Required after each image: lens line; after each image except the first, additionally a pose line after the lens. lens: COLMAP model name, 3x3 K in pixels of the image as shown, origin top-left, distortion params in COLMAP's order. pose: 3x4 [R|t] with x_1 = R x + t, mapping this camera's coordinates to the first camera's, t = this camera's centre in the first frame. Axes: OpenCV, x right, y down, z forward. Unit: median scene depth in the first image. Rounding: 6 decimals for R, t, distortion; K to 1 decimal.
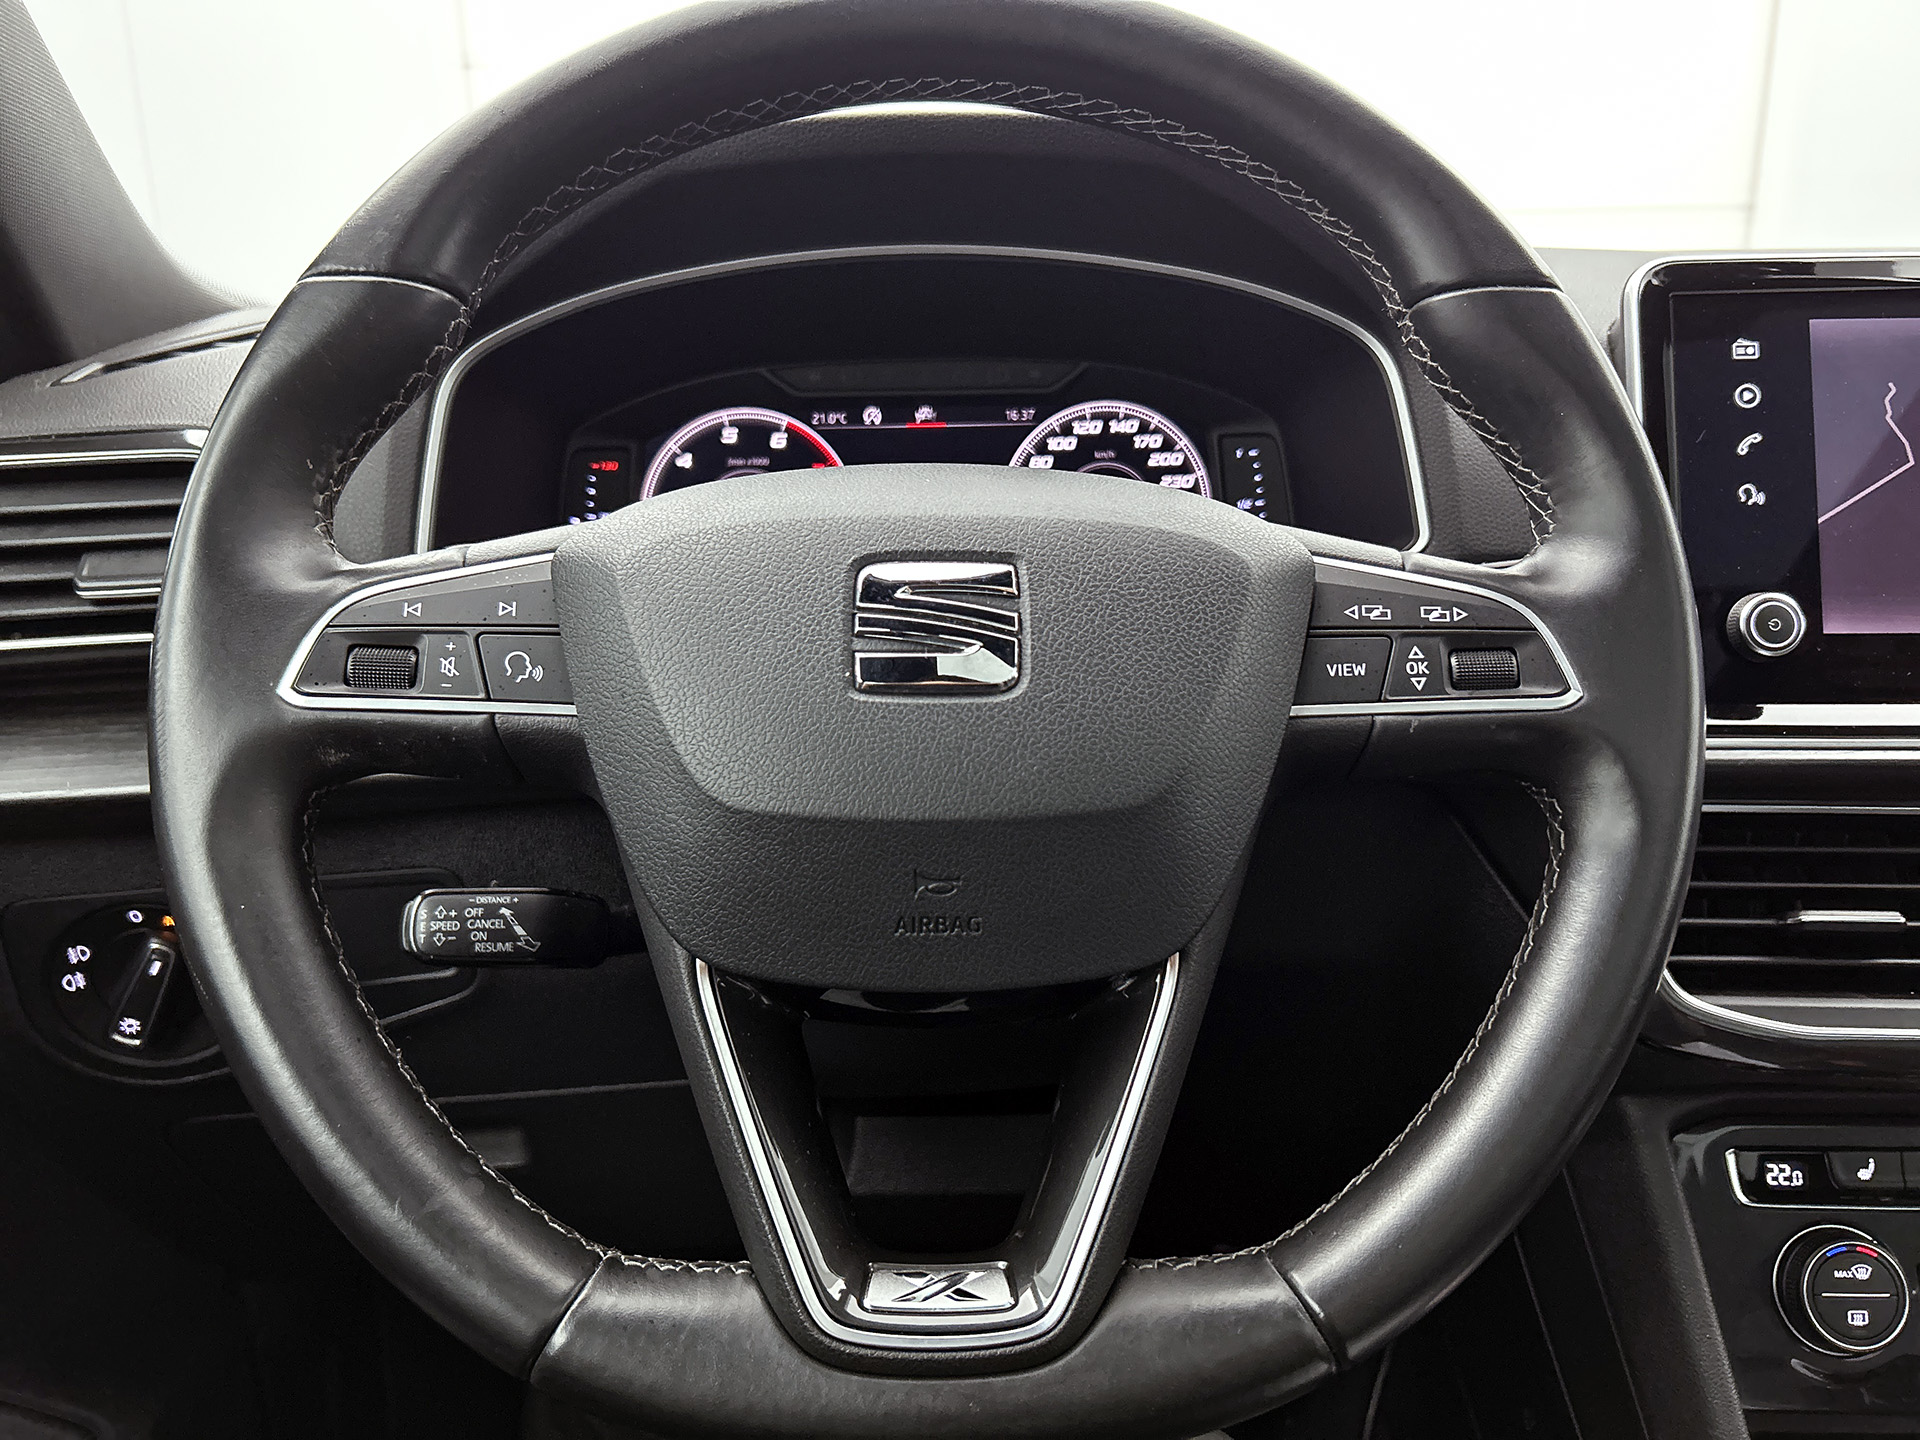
lens RADIAL K [[1477.4, 0, 967.2], [0, 1477.4, 719.7], [0, 0, 1]] dist [-0.004095, 0.000608]
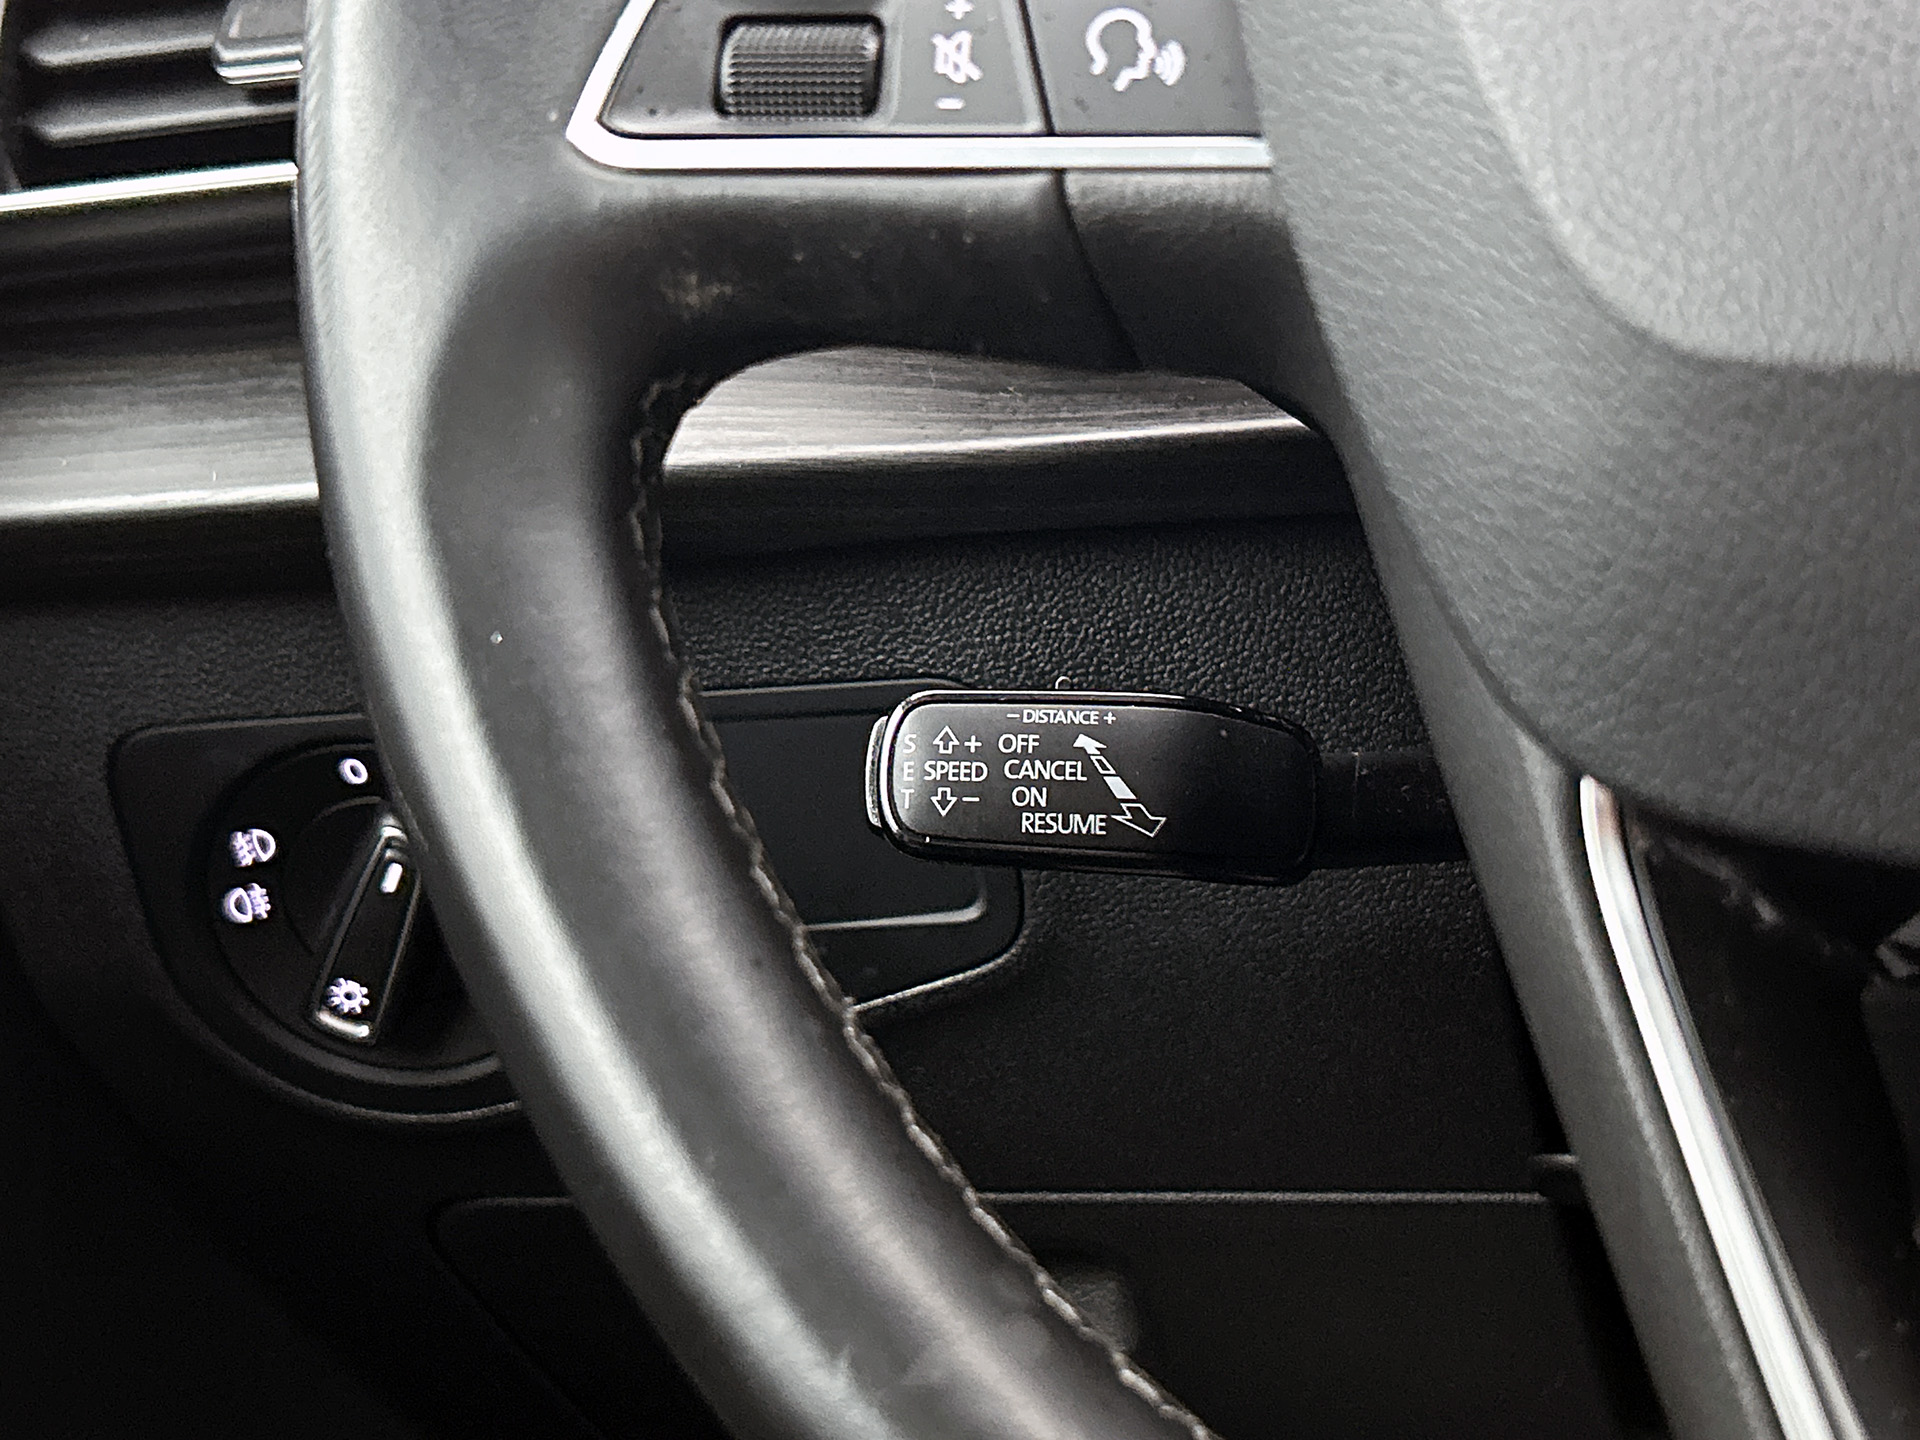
lens RADIAL K [[2889.9, 0, 1047.5], [0, 2889.9, 720.0], [0, 0, 1]] dist [0.005343, -0.012323]
pose [[0.952129, 0.009125, -0.305559, -0.060531], [0.007420, 0.998570, 0.052944, 0.072047], [0.305605, -0.052677, 0.950700, 0.178206]]
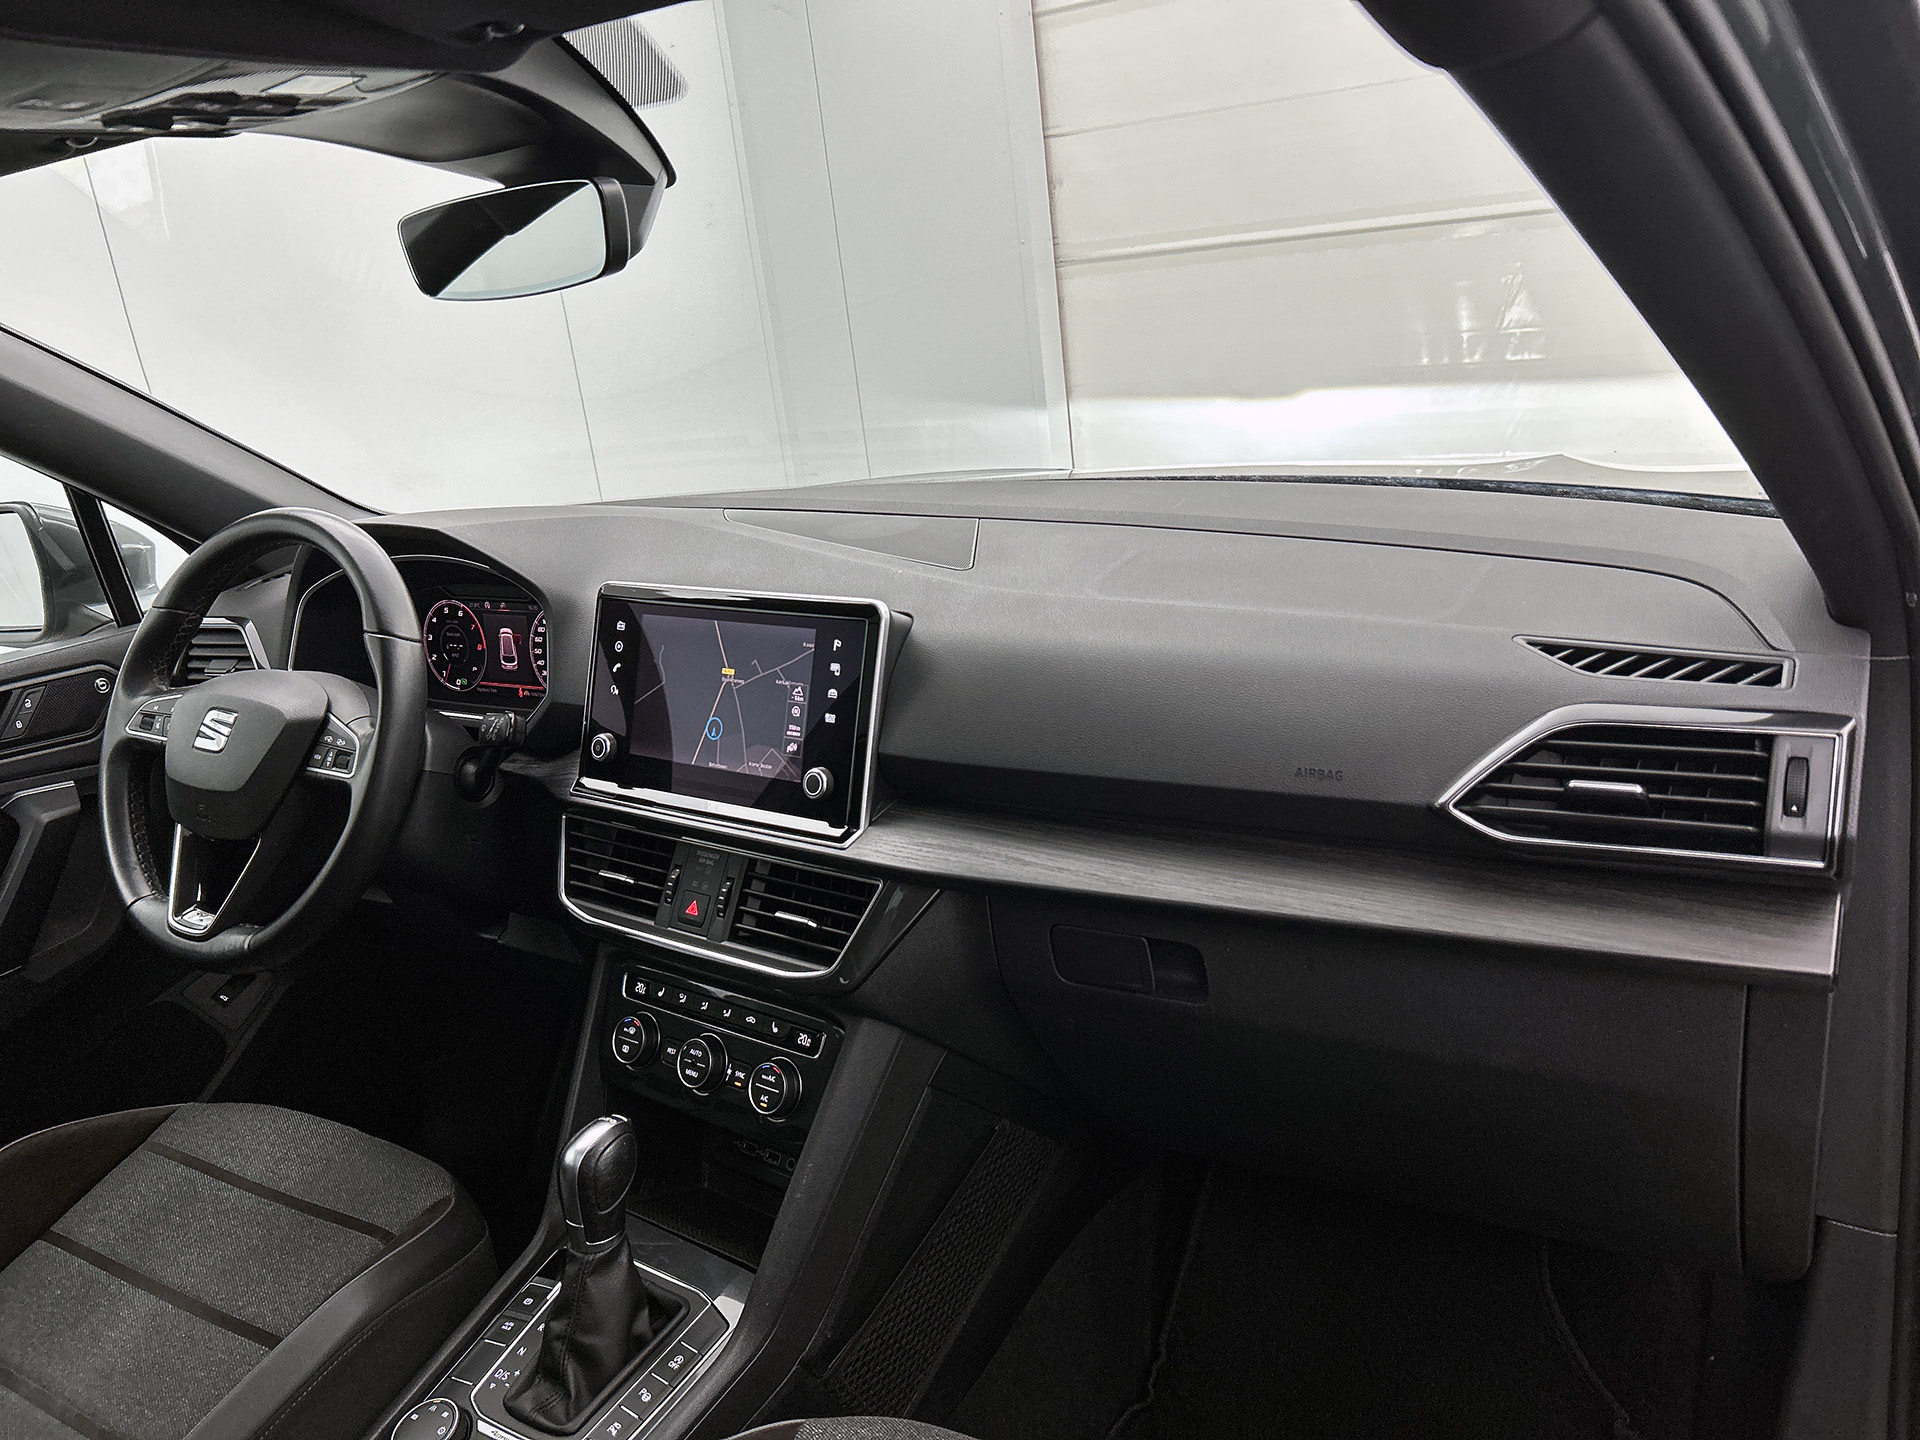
lens RADIAL K [[1466.1, 0, 953.0], [0, 1466.1, 711.0], [0, 0, 1]] dist [0.054079, -0.054393]
pose [[0.828827, 0.097442, -0.550955, 2.252896], [-0.062717, 0.994692, 0.081572, -0.342539], [0.555979, -0.033055, 0.830539, -0.618300]]
